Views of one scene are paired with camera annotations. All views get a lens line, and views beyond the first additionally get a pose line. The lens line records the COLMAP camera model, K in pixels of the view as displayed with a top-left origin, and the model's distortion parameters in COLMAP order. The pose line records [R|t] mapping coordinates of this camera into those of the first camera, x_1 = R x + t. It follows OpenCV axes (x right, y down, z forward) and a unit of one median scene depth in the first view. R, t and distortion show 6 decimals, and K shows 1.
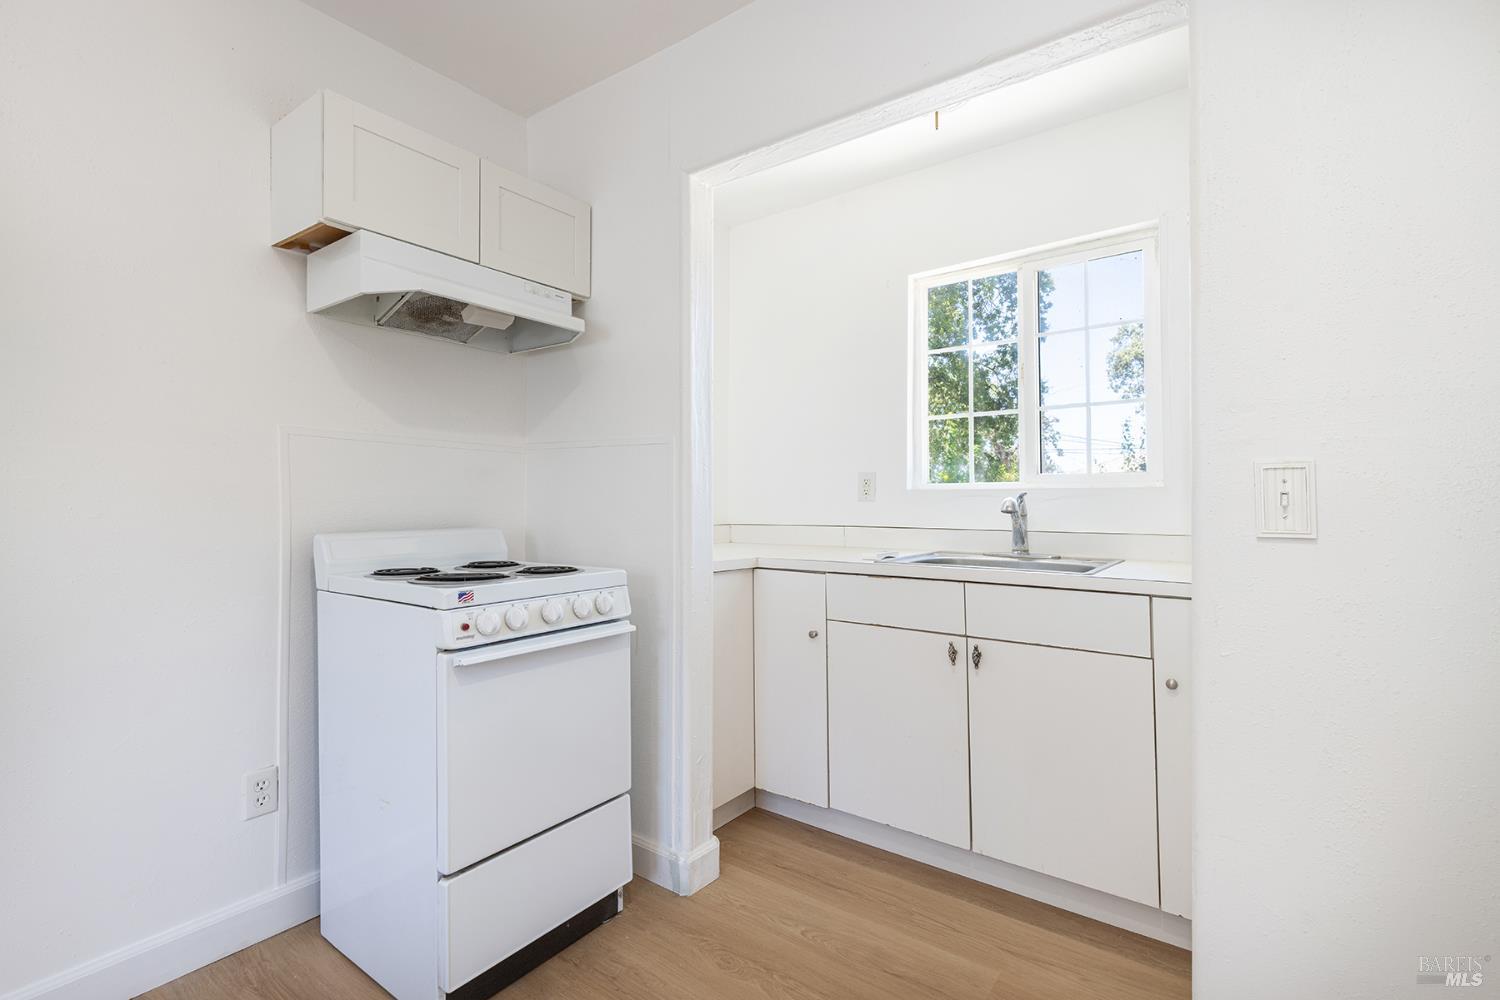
lens RADIAL K [[670.1, 0, 758.6], [0, 670.1, 503.1], [0, 0, 1]] dist [0.003303, 0.001650]
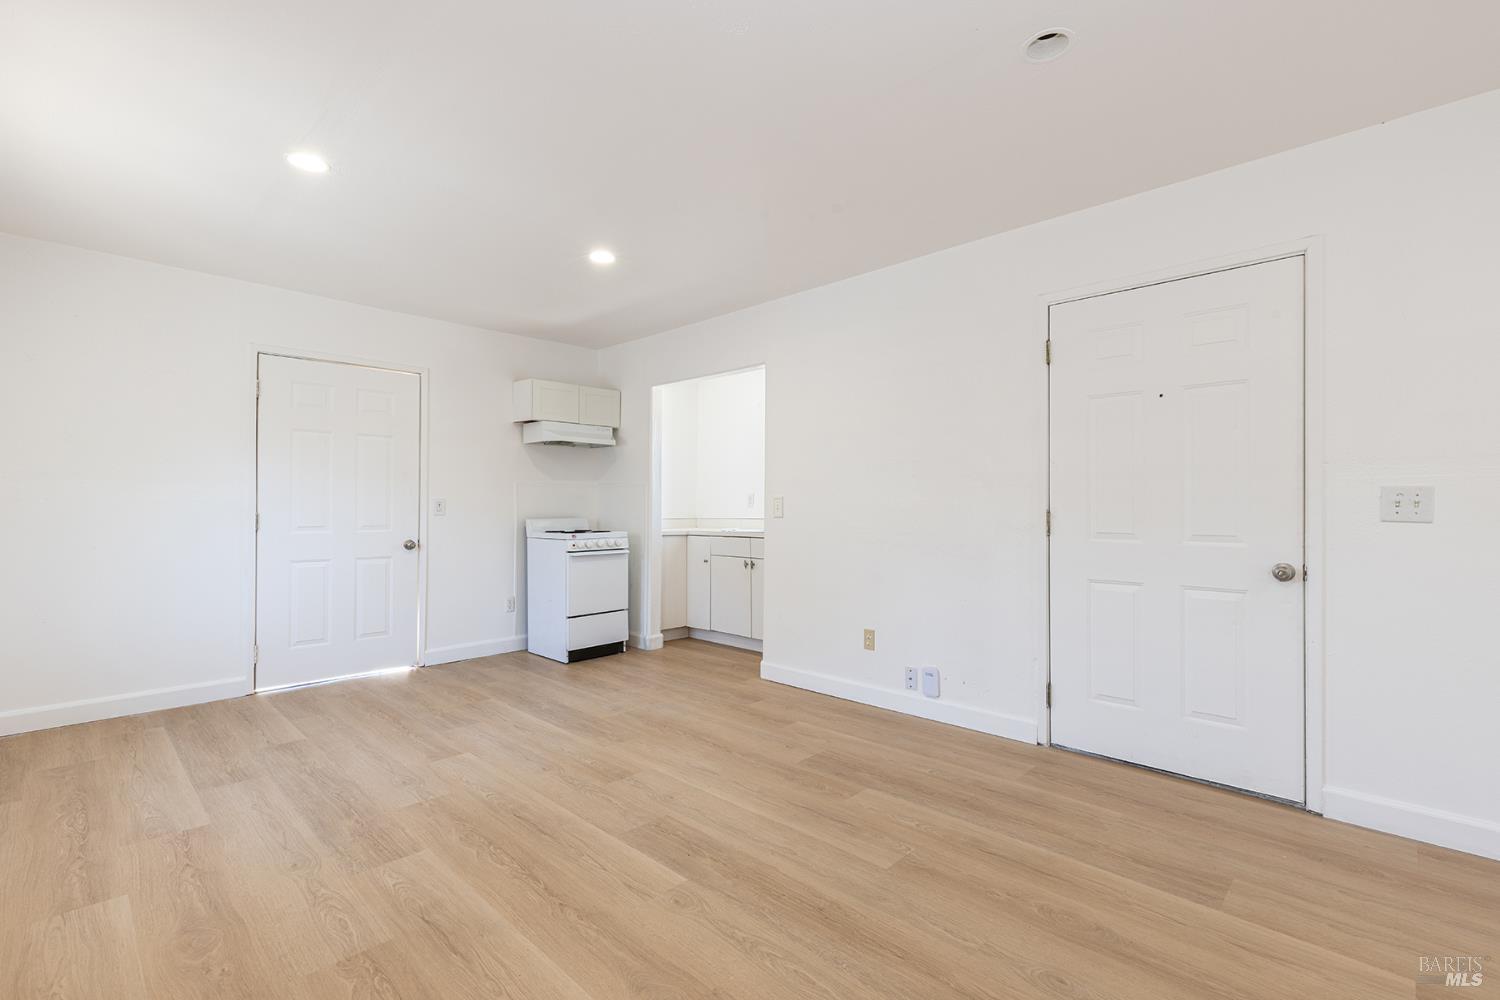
lens RADIAL K [[670.1, 0, 745.3], [0, 670.1, 500.4], [0, 0, 1]] dist [0.003303, 0.001650]
pose [[0.987031, -0.003916, -0.160484, 0.766811], [0.001983, 0.999924, -0.012206, 0.001341], [0.160520, 0.011730, 0.986963, -1.758740]]
